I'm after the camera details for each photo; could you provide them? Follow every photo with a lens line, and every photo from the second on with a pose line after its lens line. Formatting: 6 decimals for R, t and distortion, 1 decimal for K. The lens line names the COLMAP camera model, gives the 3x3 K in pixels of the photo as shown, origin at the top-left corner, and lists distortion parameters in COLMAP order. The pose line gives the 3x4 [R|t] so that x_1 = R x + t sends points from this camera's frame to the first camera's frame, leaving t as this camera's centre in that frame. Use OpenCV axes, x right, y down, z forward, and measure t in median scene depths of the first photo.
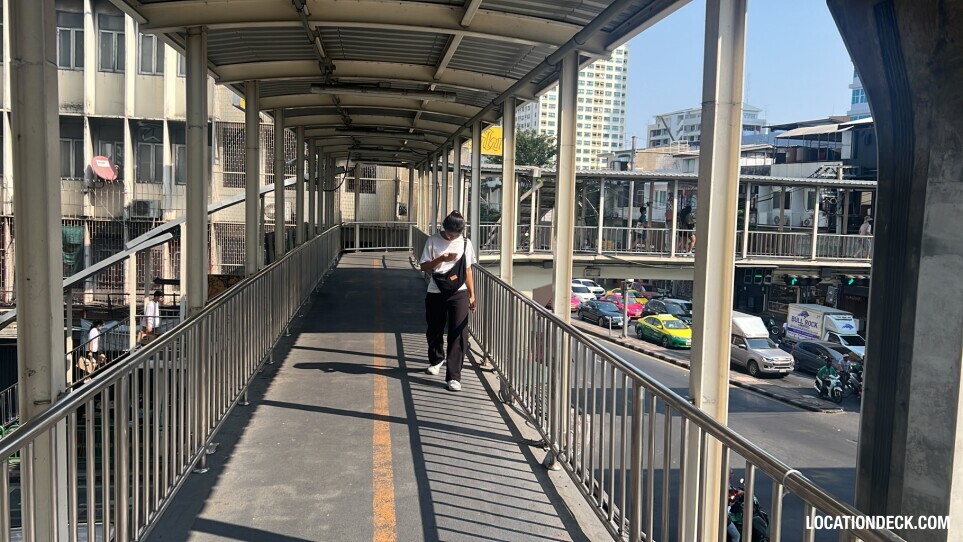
lens RADIAL K [[829.4, 0, 489.0], [0, 829.4, 282.3], [0, 0, 1]] dist [0.076702, -0.116199]
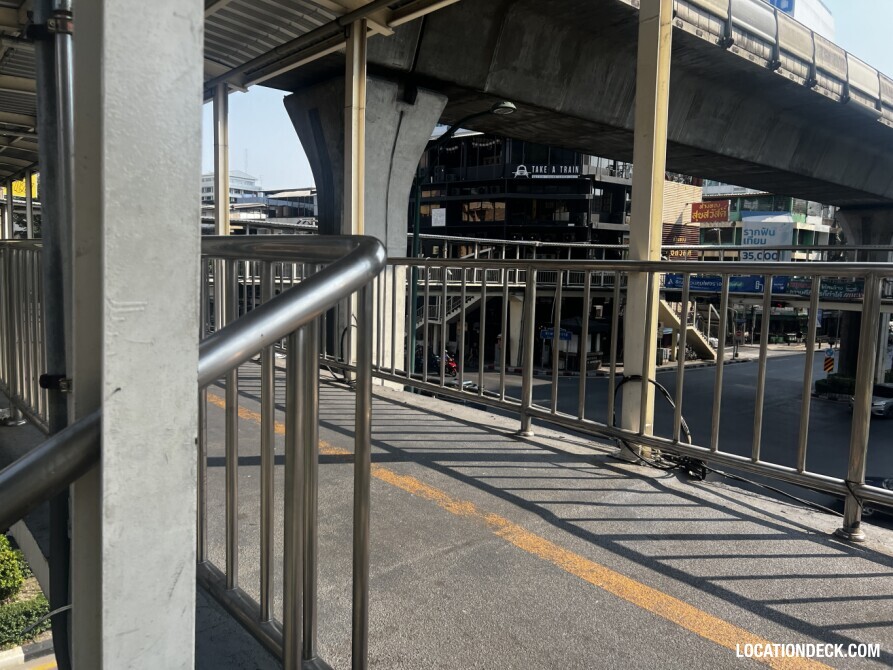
lens RADIAL K [[669.0, 0, 443.2], [0, 669.0, 331.4], [0, 0, 1]] dist [0.061540, -0.081851]
pose [[0.839266, -0.059305, 0.540477, -0.039922], [0.048208, 0.998235, 0.034675, 0.041204], [-0.541580, -0.003046, 0.840644, -0.146048]]
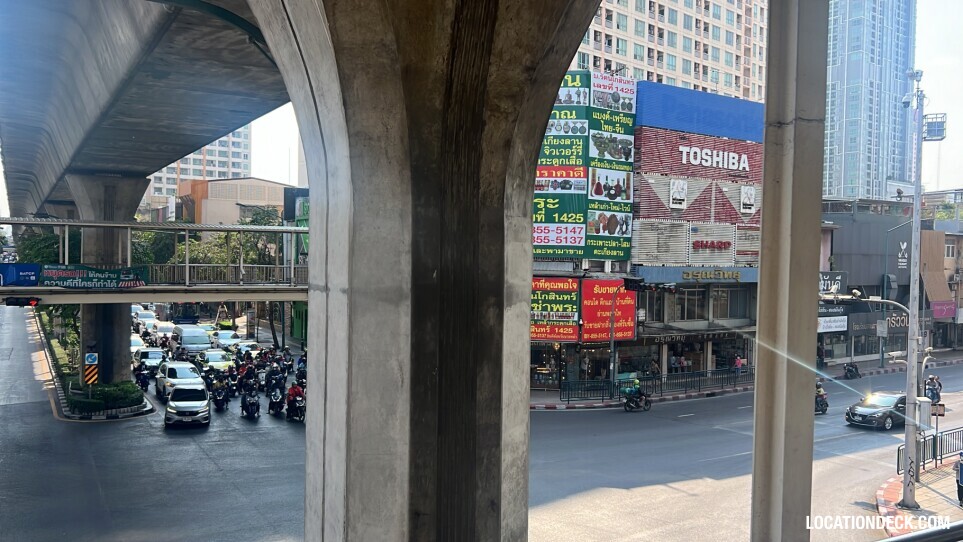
lens RADIAL K [[829.5, 0, 494.4], [0, 829.5, 274.3], [0, 0, 1]] dist [0.070063, -0.112859]
pose [[-0.365443, -0.063321, 0.928678, -0.086588], [0.055025, 0.994469, 0.089460, -0.056229], [-0.929206, 0.083794, -0.359937, 0.542620]]
